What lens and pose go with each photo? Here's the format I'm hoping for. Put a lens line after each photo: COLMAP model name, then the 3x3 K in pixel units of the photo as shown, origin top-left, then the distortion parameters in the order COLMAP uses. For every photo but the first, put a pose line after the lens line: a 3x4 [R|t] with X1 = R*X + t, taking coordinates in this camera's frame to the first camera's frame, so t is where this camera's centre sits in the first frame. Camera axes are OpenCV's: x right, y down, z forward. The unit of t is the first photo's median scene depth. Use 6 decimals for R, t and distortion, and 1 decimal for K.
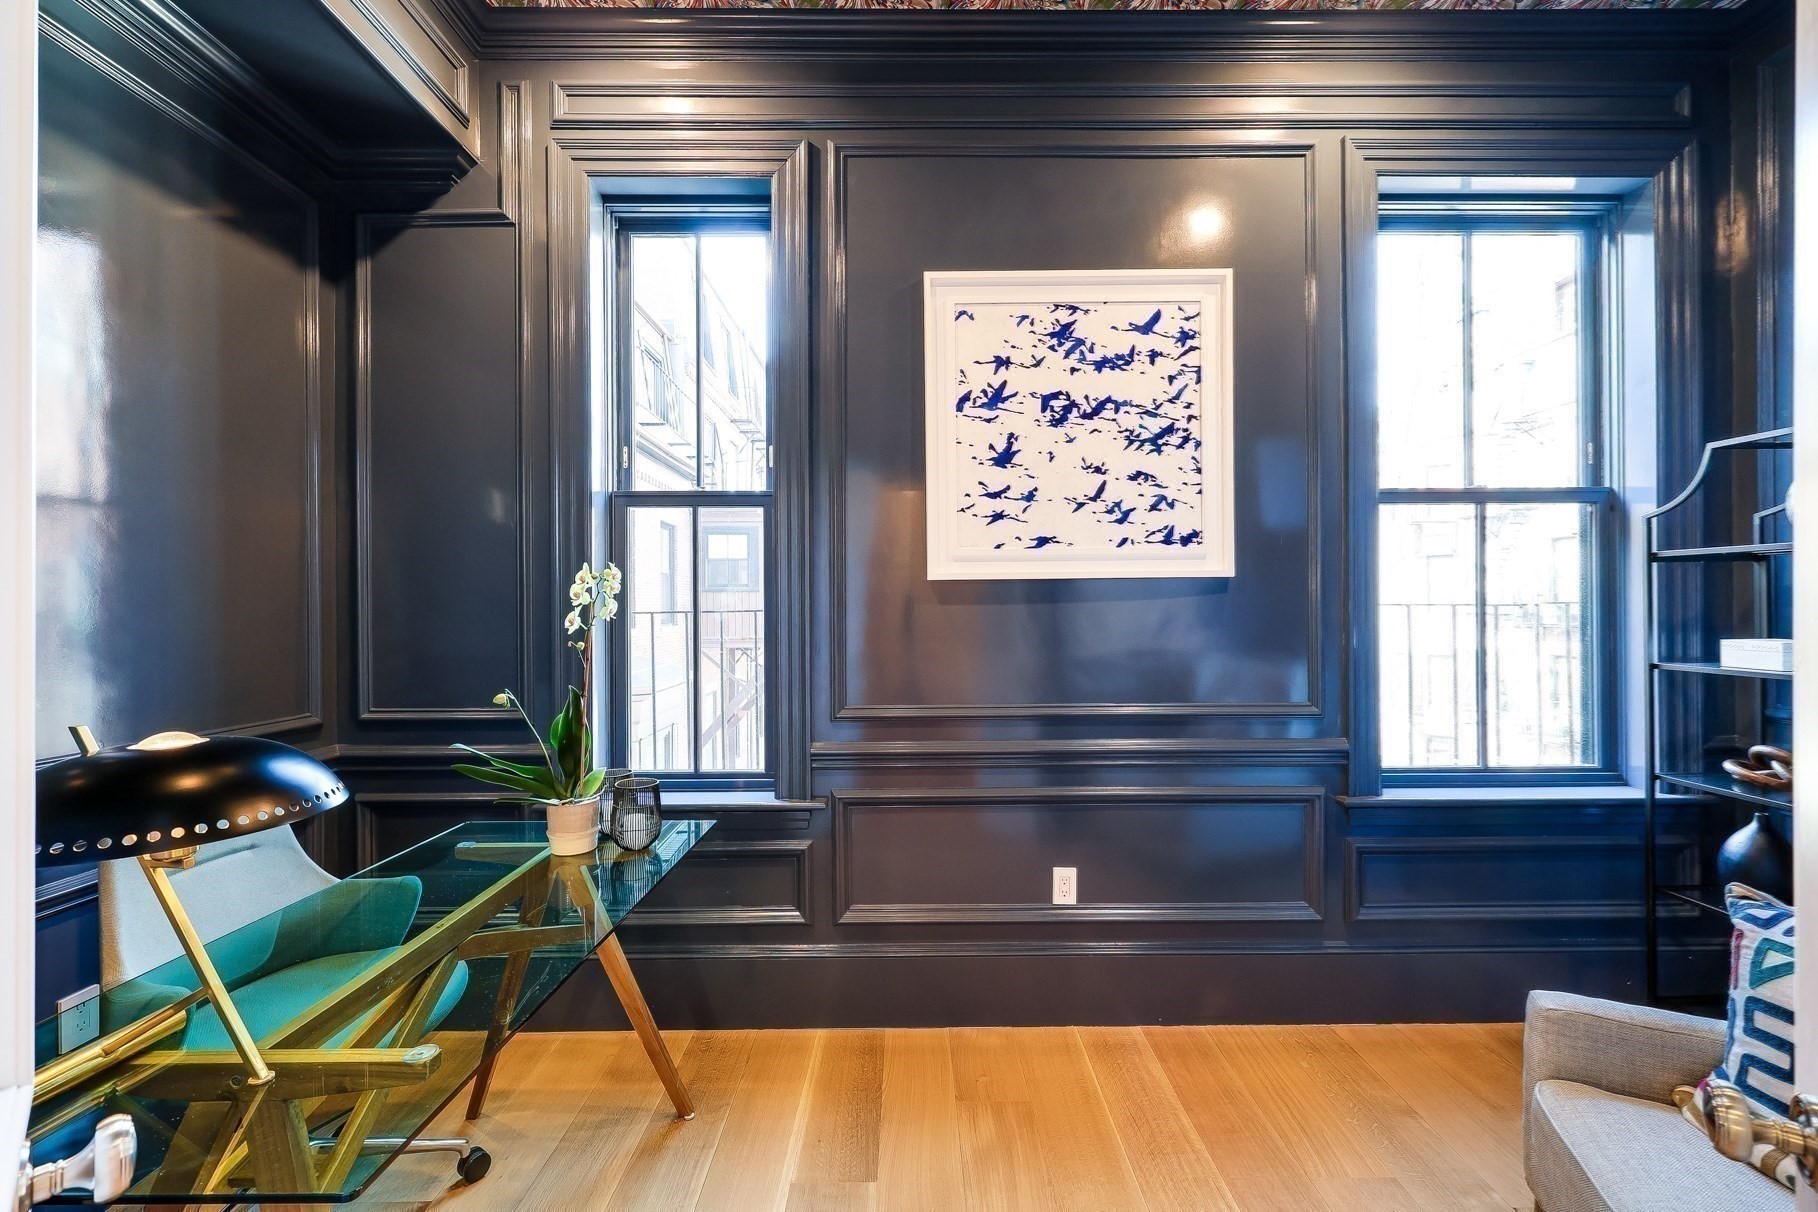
lens RADIAL K [[749.6, 0, 911.1], [0, 749.6, 606.5], [0, 0, 1]] dist [-0.000203, 0.000066]
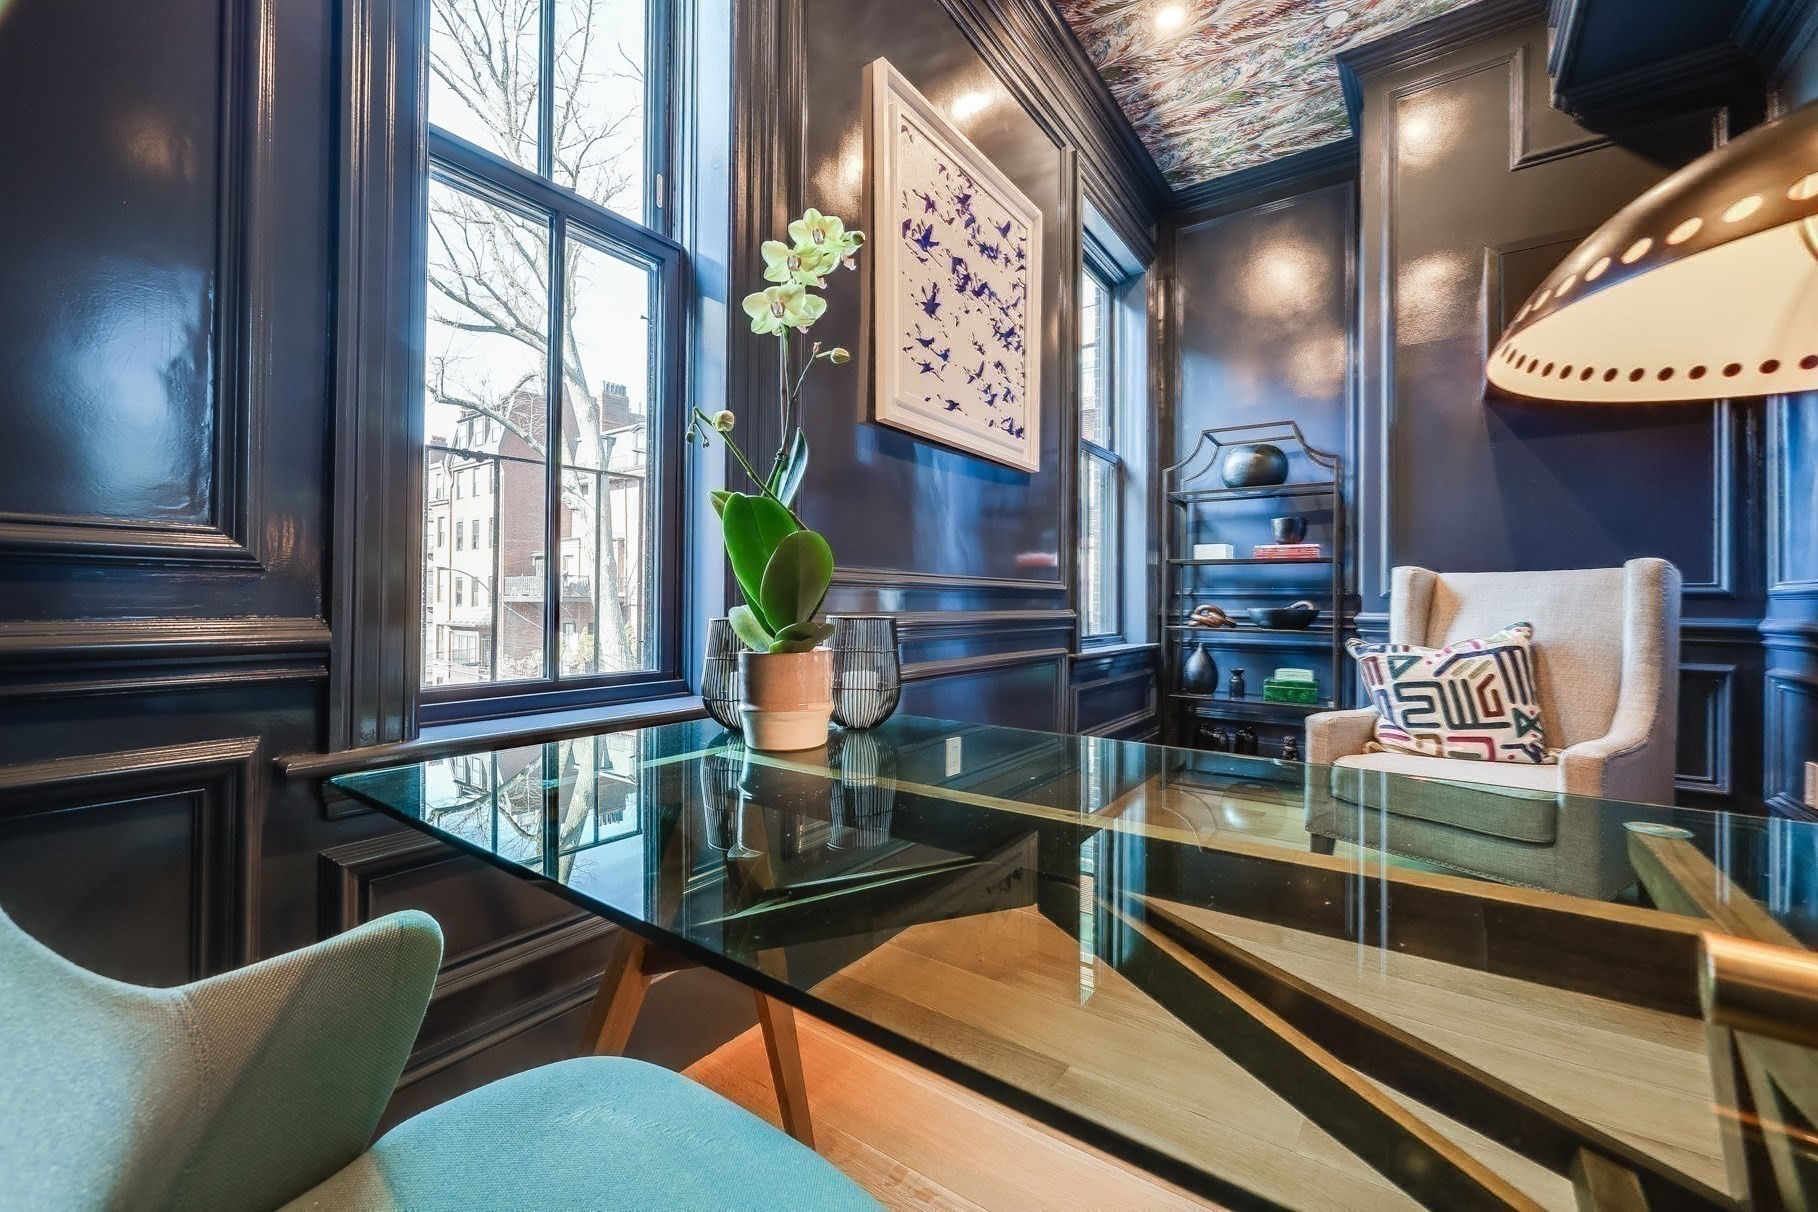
lens RADIAL K [[733.8, 0, 907.3], [0, 733.8, 603.5], [0, 0, 1]] dist [-0.000335, -0.000025]
pose [[0.583839, 0.010022, 0.811808, -0.631660], [-0.010238, 0.999935, -0.004981, 0.176870], [-0.811805, -0.005403, 0.583904, 0.486909]]
